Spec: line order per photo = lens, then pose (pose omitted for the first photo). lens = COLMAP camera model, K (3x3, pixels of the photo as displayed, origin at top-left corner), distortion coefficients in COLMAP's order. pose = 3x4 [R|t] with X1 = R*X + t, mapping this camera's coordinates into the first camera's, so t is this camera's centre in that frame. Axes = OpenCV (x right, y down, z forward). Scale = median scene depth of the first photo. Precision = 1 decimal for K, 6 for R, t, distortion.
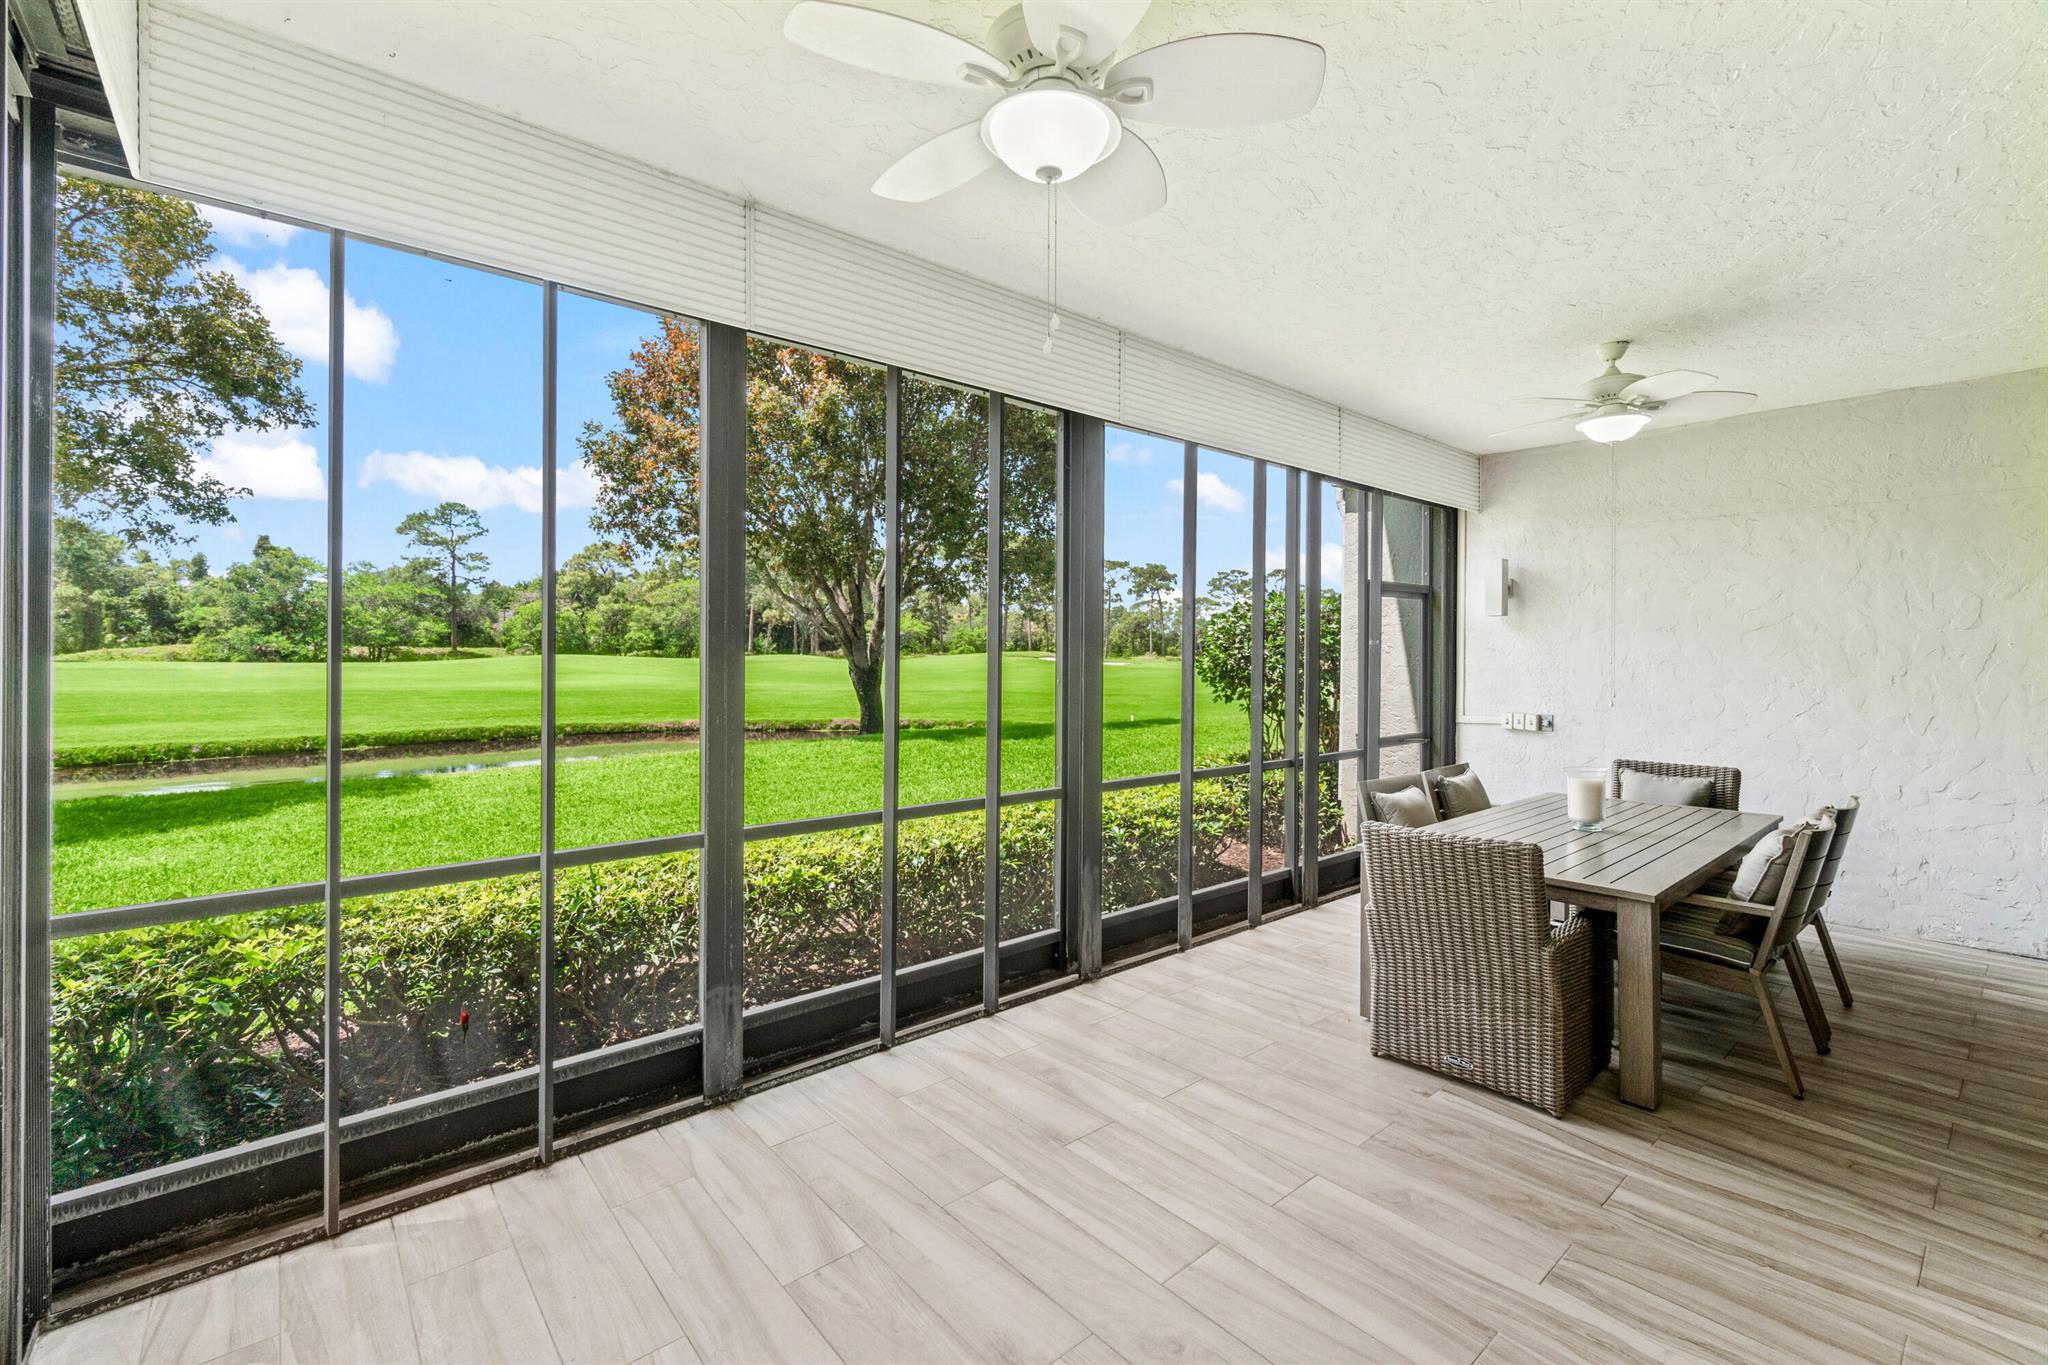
lens RADIAL K [[888.5, 0, 1027.8], [0, 888.5, 649.9], [0, 0, 1]] dist [0.001016, -0.000722]
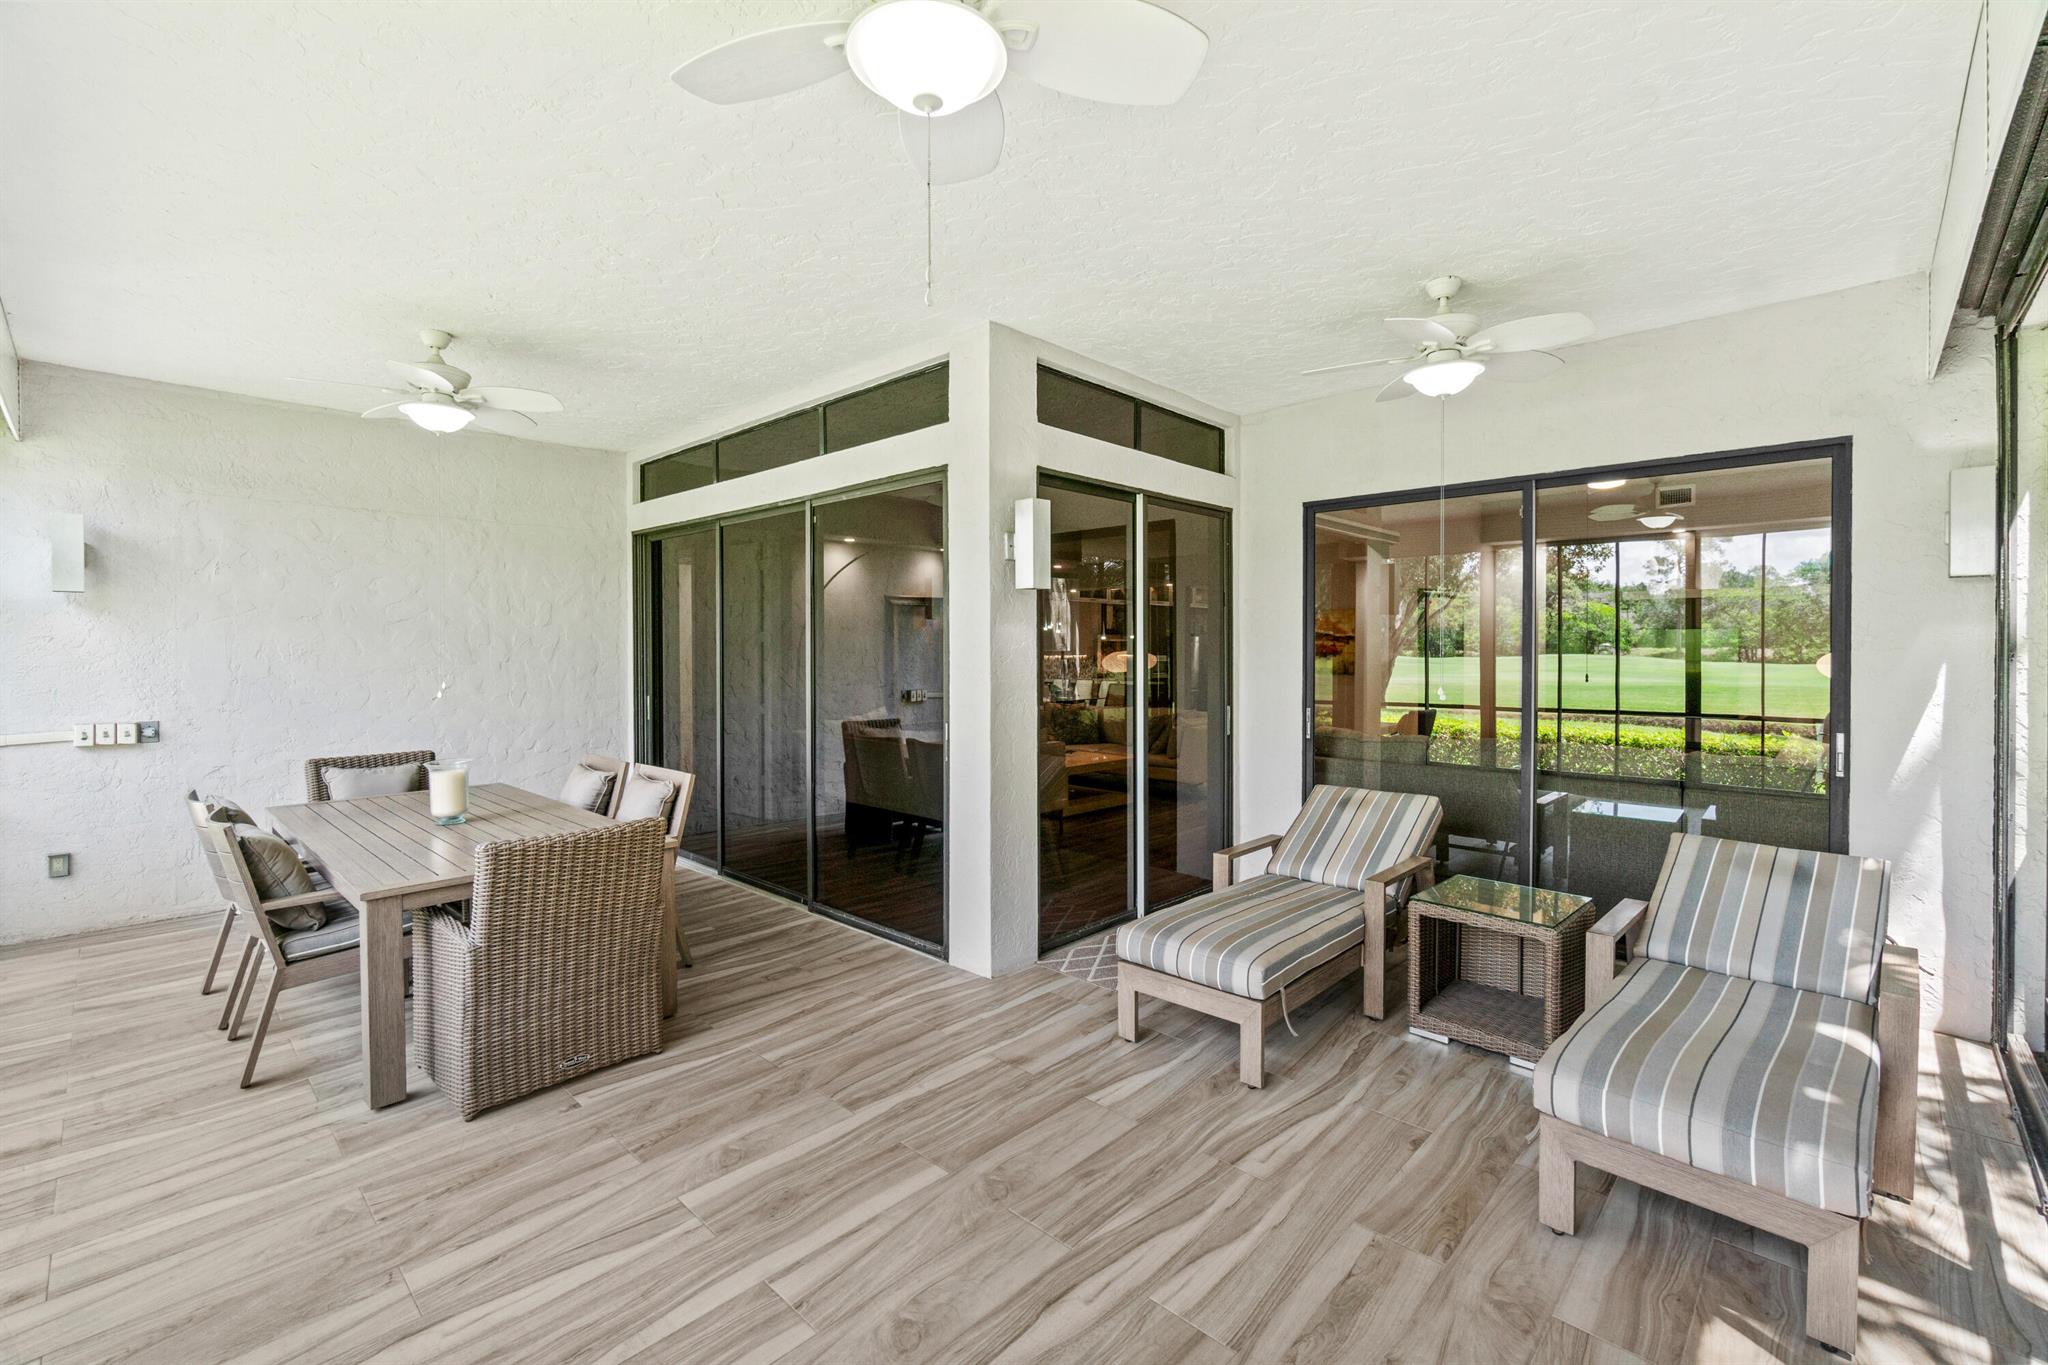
lens RADIAL K [[888.5, 0, 1016.2], [0, 888.5, 650.7], [0, 0, 1]] dist [0.001016, -0.000722]
pose [[-0.098391, -0.006837, 0.995124, -0.047066], [-0.003877, 0.999971, 0.006487, 0.000305], [-0.995140, -0.003220, -0.098415, 0.053960]]
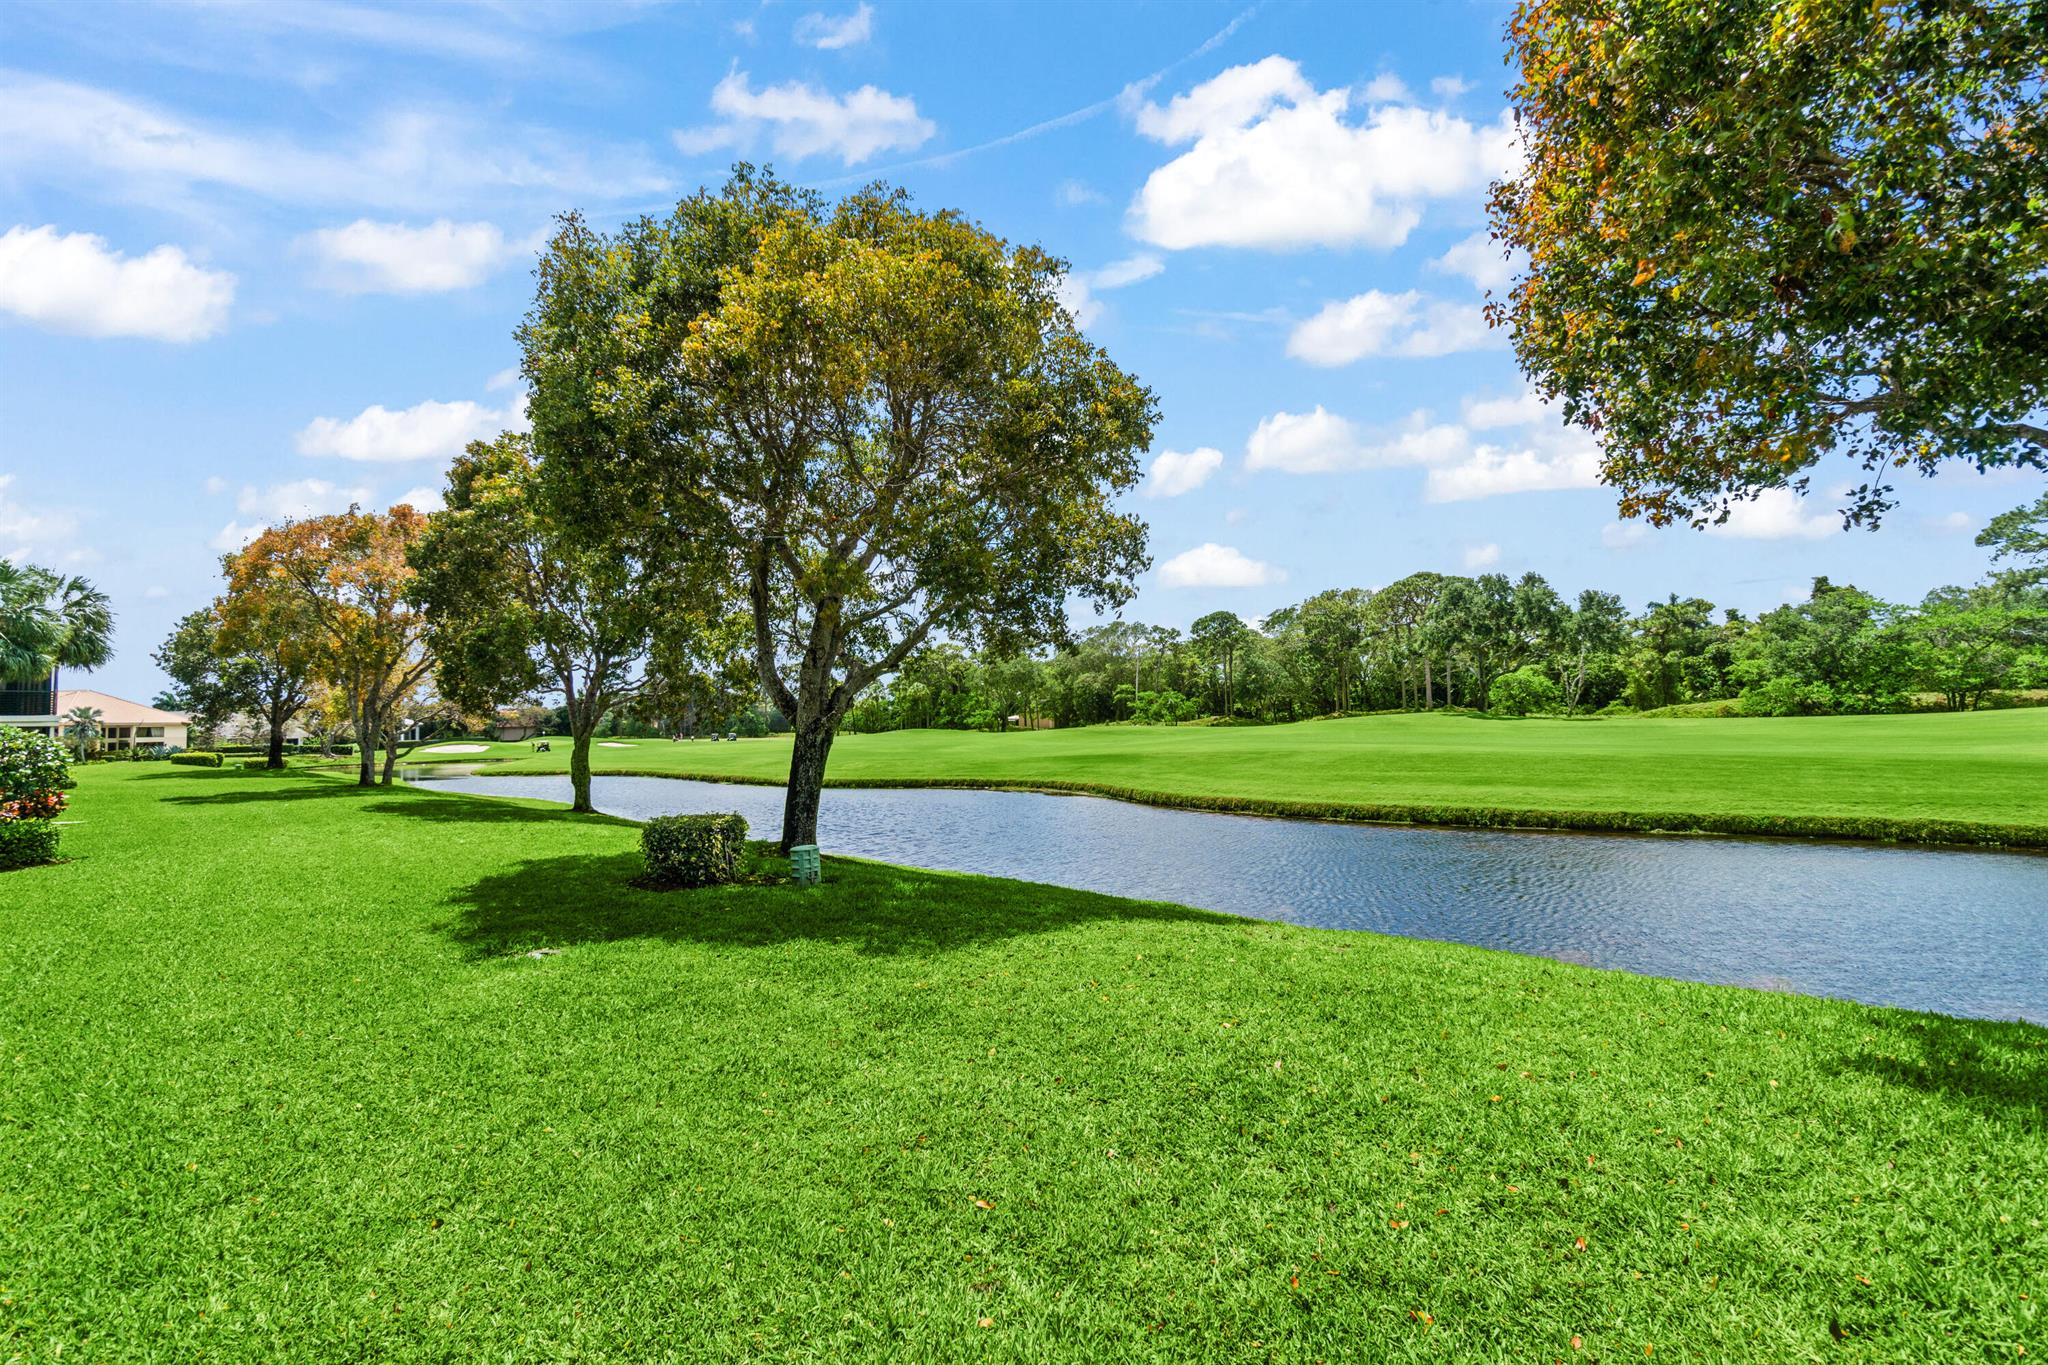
lens RADIAL K [[888.5, 0, 1006.4], [0, 888.5, 651.0], [0, 0, 1]] dist [0.001016, -0.000722]
pose [[0.062123, -0.092318, -0.993790, 0.002410], [0.037597, 0.995223, -0.090101, -0.000749], [0.997360, -0.031766, 0.065297, 0.281699]]
